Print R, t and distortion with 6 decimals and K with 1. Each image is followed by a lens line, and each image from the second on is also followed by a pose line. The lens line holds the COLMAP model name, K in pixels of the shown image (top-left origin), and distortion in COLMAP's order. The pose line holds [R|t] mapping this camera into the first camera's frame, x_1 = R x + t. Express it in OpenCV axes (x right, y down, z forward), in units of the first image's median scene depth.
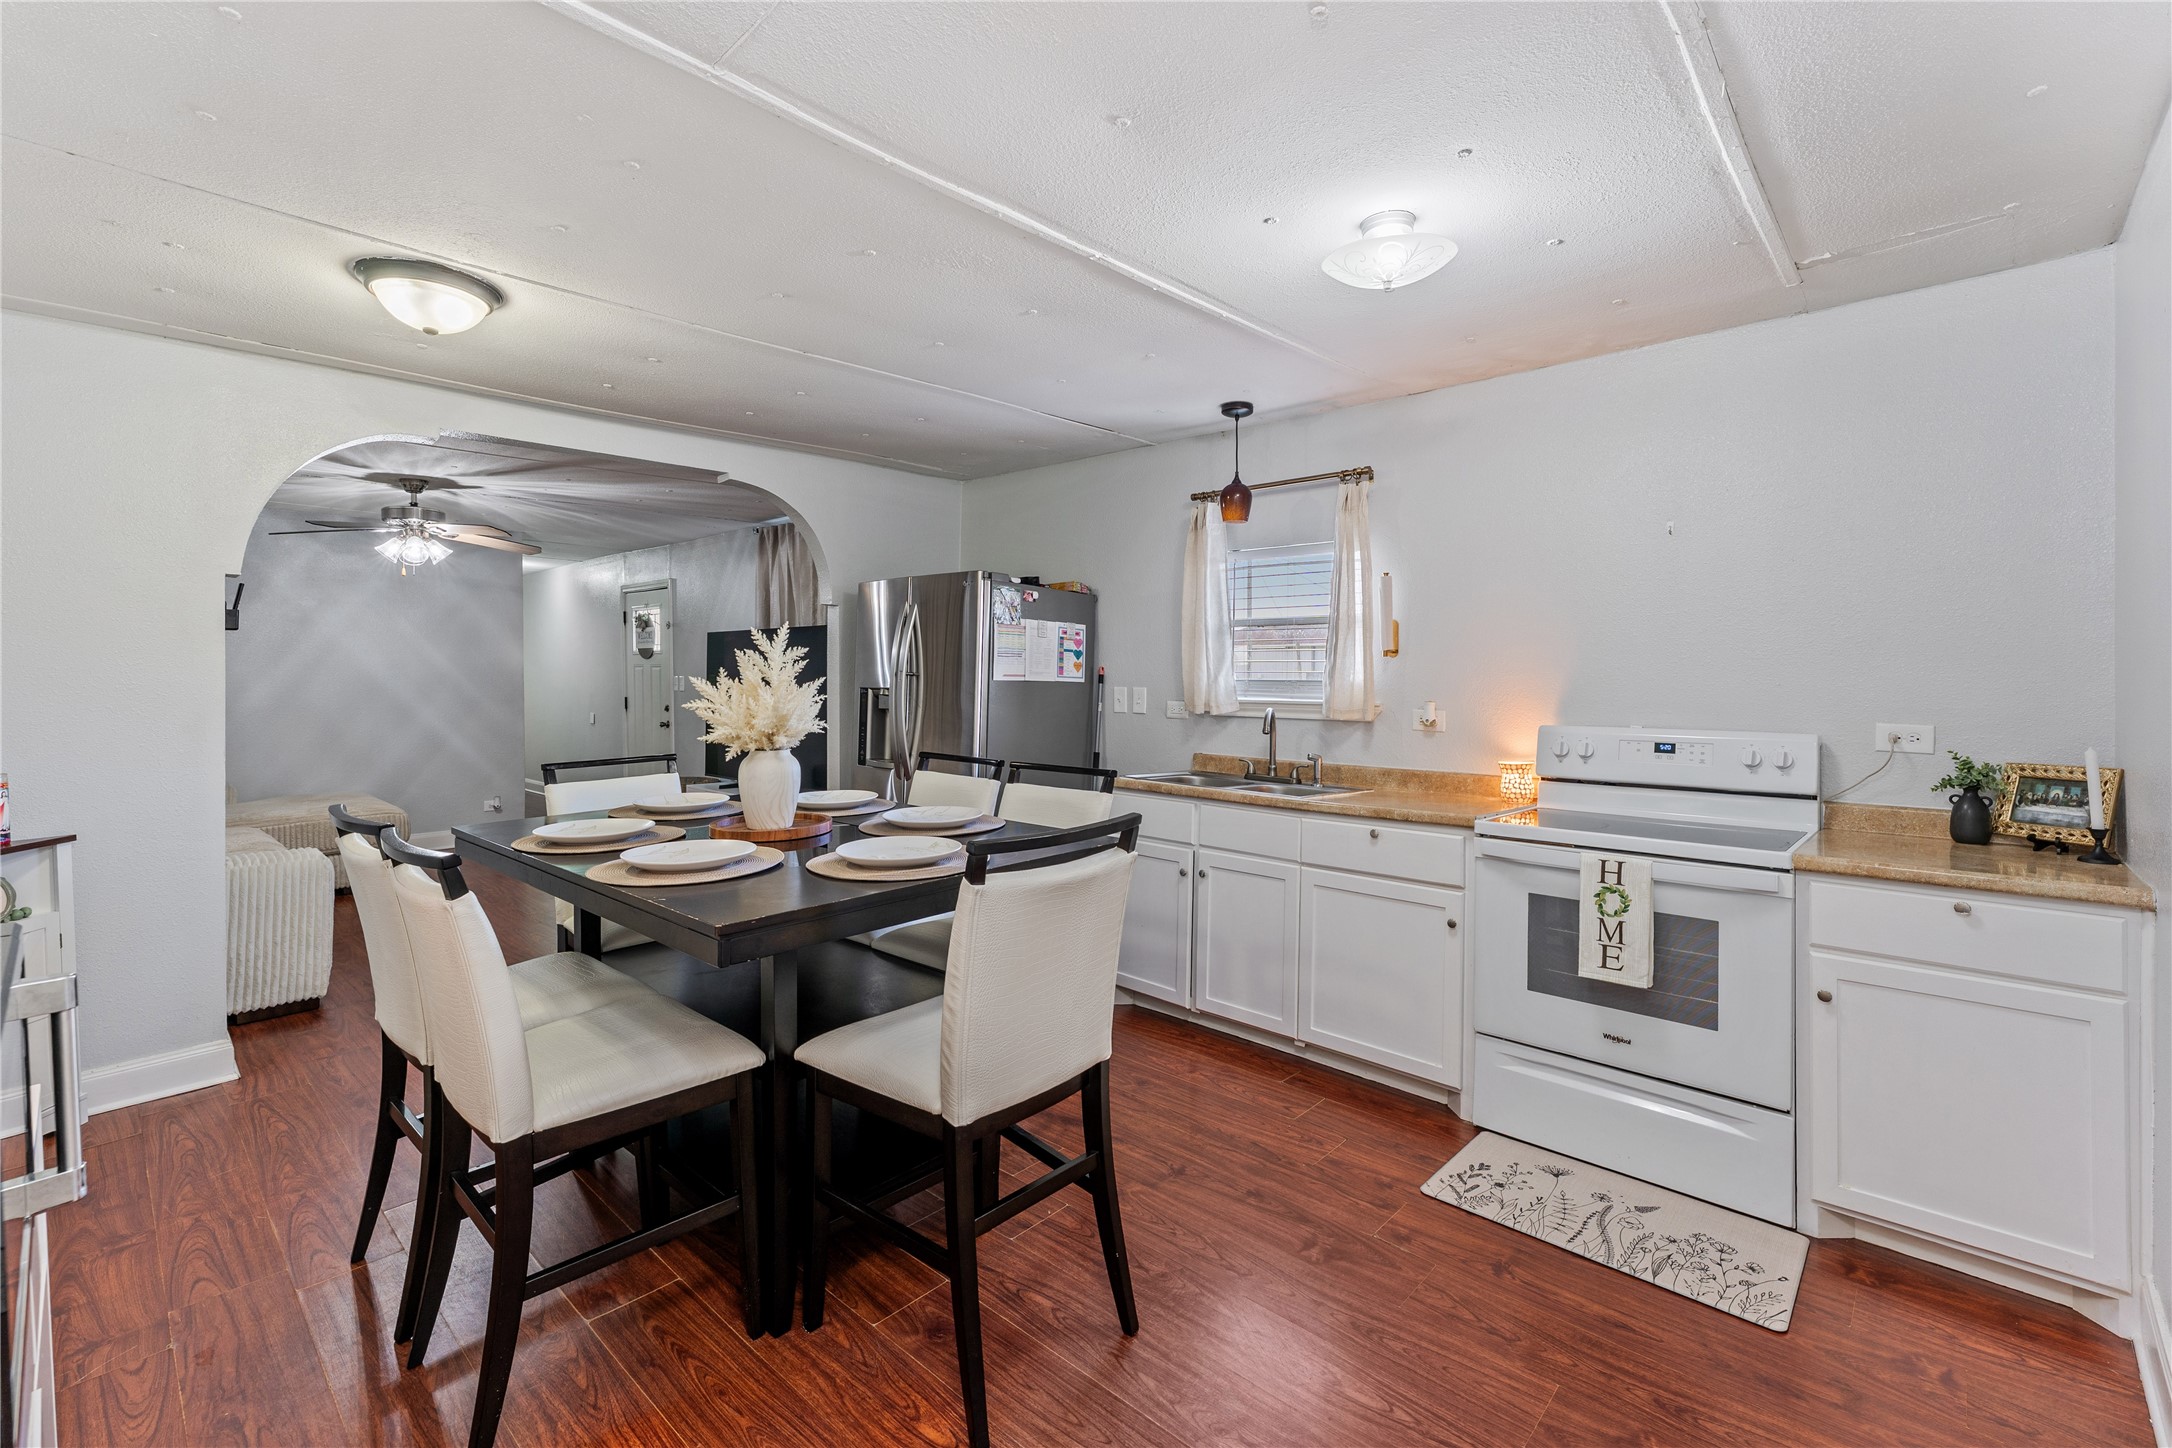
lens RADIAL K [[944.2, 0, 1086.7], [0, 944.2, 677.3], [0, 0, 1]] dist [0.001425, 0.000249]
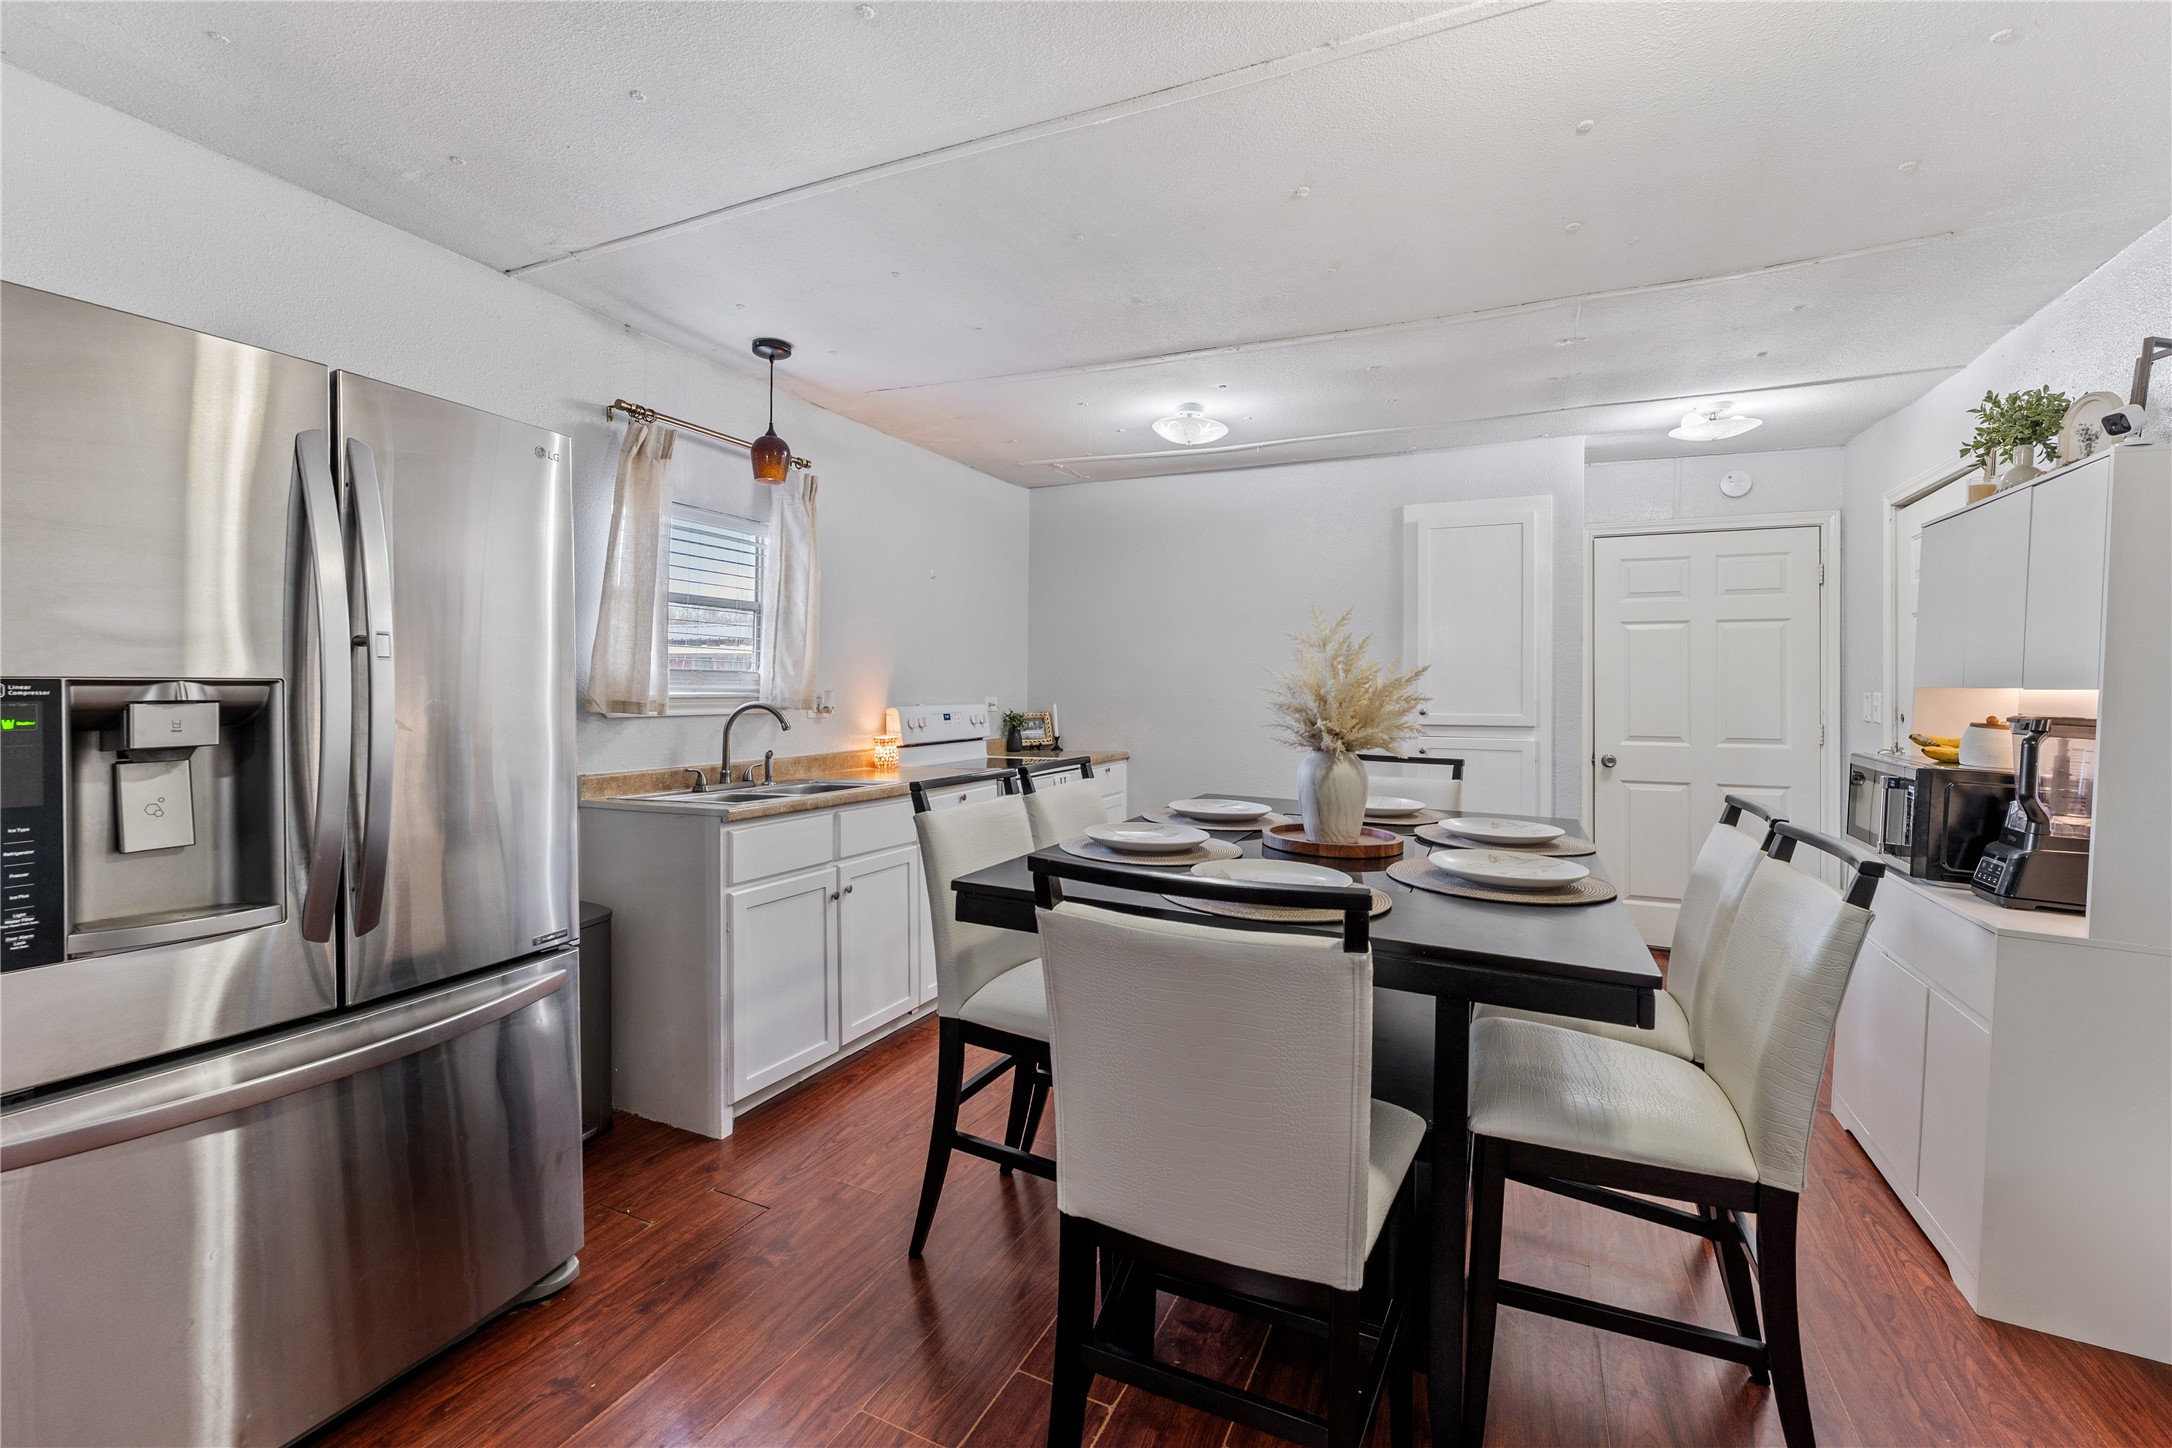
lens RADIAL K [[903.2, 0, 1086.2], [0, 903.2, 702.8], [0, 0, 1]] dist [0.000718, -0.000554]
pose [[-0.289082, -0.025102, 0.956975, -0.749037], [-0.006475, 0.999685, 0.024266, 0.011660], [-0.957282, 0.000818, -0.289153, 1.033834]]
